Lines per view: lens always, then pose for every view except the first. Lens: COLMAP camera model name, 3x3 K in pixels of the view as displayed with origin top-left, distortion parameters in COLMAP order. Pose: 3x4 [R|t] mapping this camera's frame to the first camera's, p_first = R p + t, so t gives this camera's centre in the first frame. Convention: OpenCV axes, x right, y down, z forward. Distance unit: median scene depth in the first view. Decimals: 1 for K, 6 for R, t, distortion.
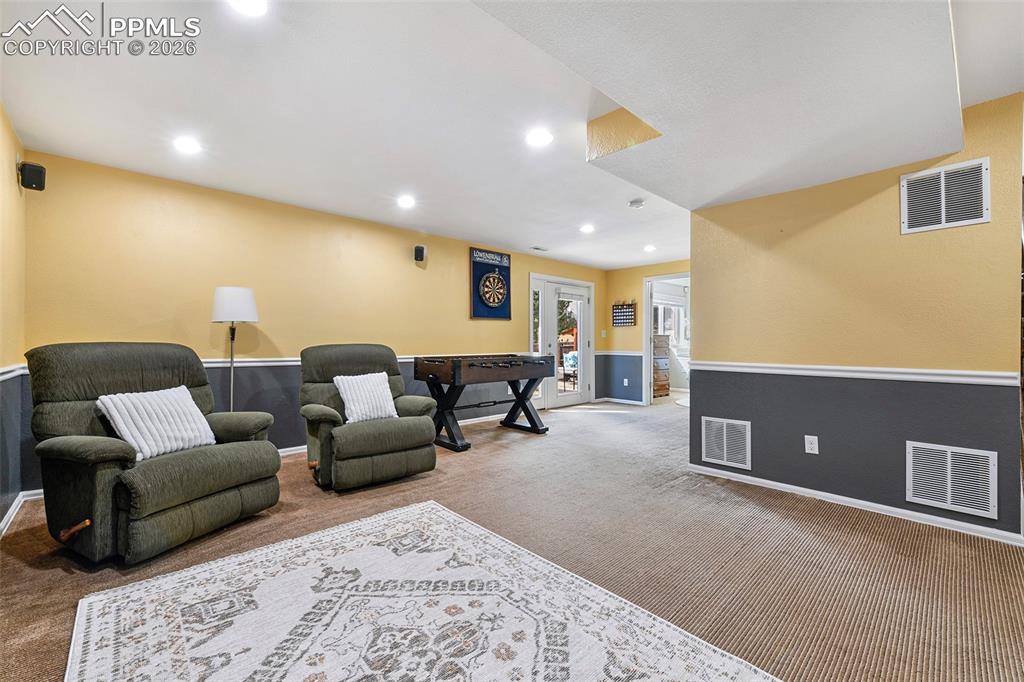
lens RADIAL K [[395.6, 0, 505.2], [0, 395.6, 340.5], [0, 0, 1]] dist [0.000647, -0.000001]
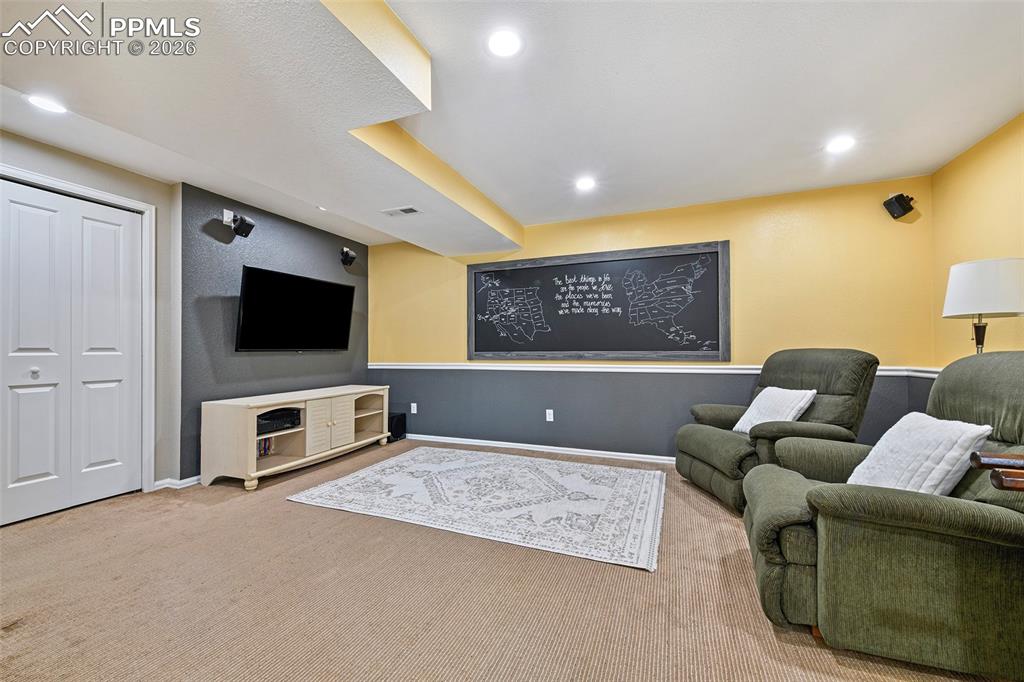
lens RADIAL K [[408.6, 0, 511.0], [0, 408.6, 346.4], [0, 0, 1]] dist [0.002009, -0.001683]
pose [[-0.896774, -0.003081, -0.442478, 0.168473], [0.003401, 0.999898, -0.013855, 0.005259], [0.442475, -0.013930, -0.896672, 0.718985]]
